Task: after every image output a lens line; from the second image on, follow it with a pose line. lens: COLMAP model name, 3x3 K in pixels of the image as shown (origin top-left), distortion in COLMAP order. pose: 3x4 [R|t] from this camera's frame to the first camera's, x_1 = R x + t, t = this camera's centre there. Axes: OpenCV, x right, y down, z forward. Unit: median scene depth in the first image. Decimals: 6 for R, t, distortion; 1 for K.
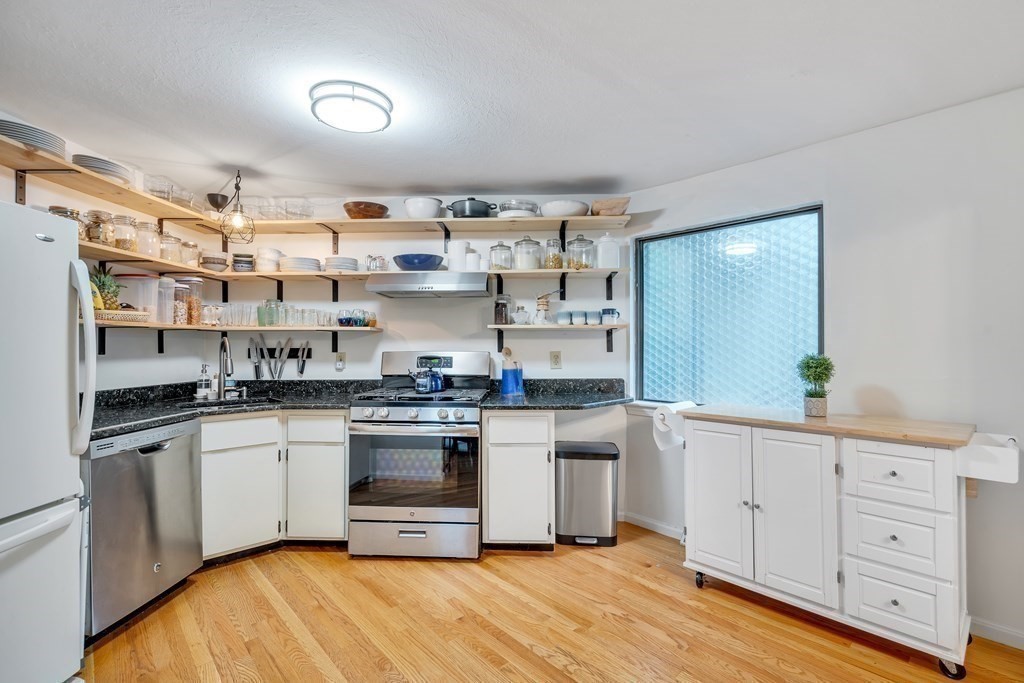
lens RADIAL K [[472.4, 0, 517.7], [0, 472.4, 343.4], [0, 0, 1]] dist [-0.003053, 0.000226]
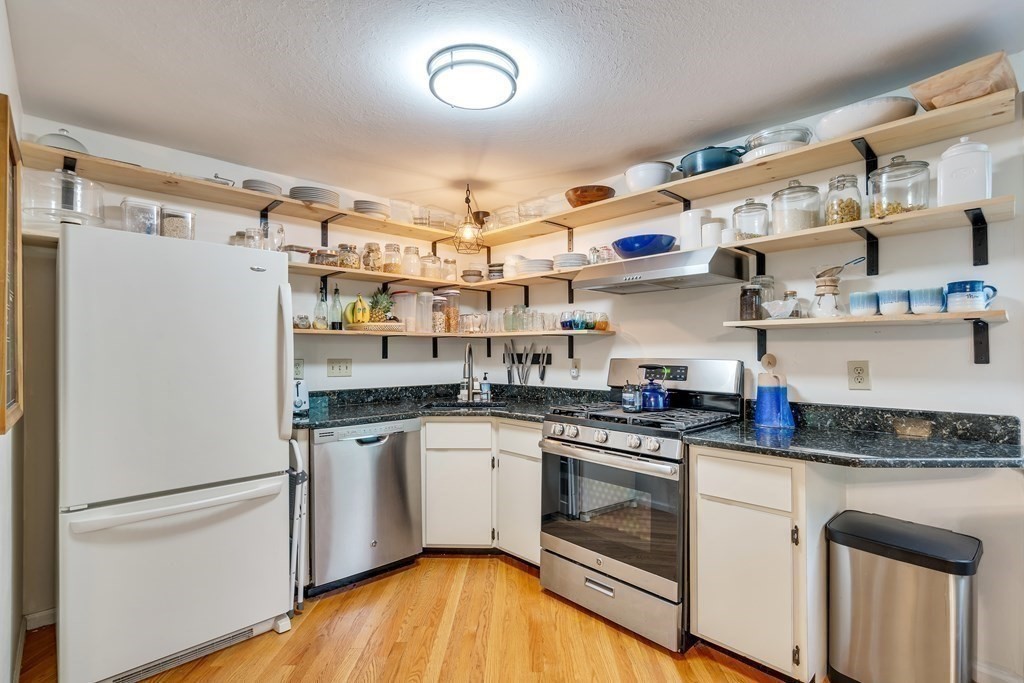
lens RADIAL K [[484.9, 0, 513.4], [0, 484.9, 348.2], [0, 0, 1]] dist [-0.024969, 0.017270]
pose [[0.716222, -0.003319, -0.697865, 0.206821], [0.004725, 0.999989, 0.000094, -0.001418], [0.697856, -0.003365, 0.716230, 0.267230]]
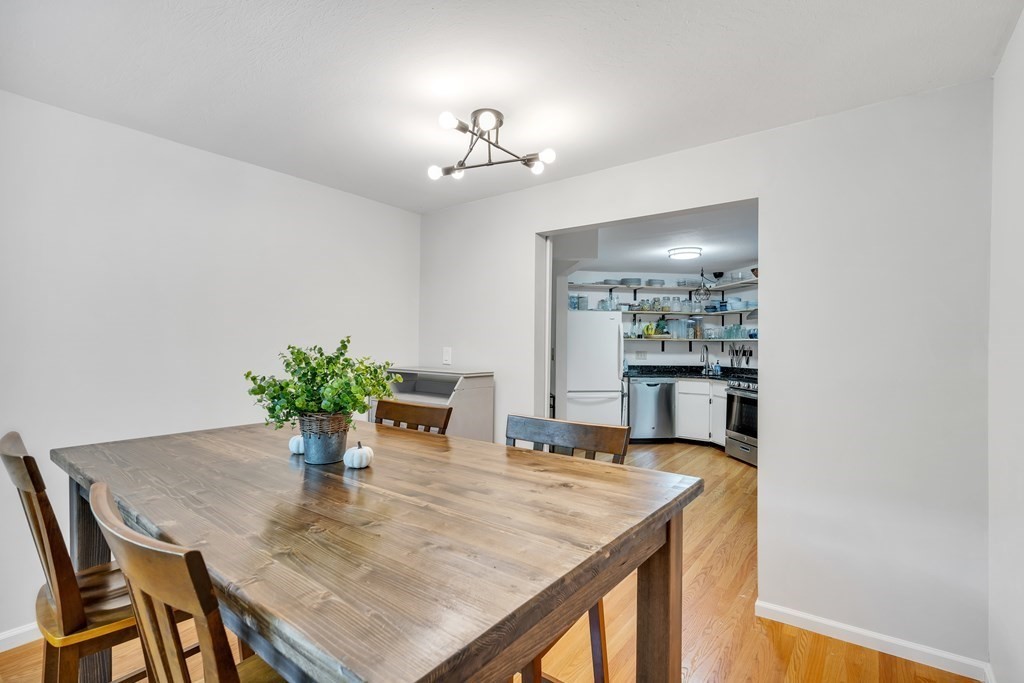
lens RADIAL K [[472.4, 0, 517.7], [0, 472.4, 343.4], [0, 0, 1]] dist [-0.003053, 0.000226]
pose [[0.176474, -0.000564, -0.984305, 1.239490], [-0.003374, 0.999994, -0.001177, -0.012168], [0.984300, 0.003529, 0.176471, -0.187785]]
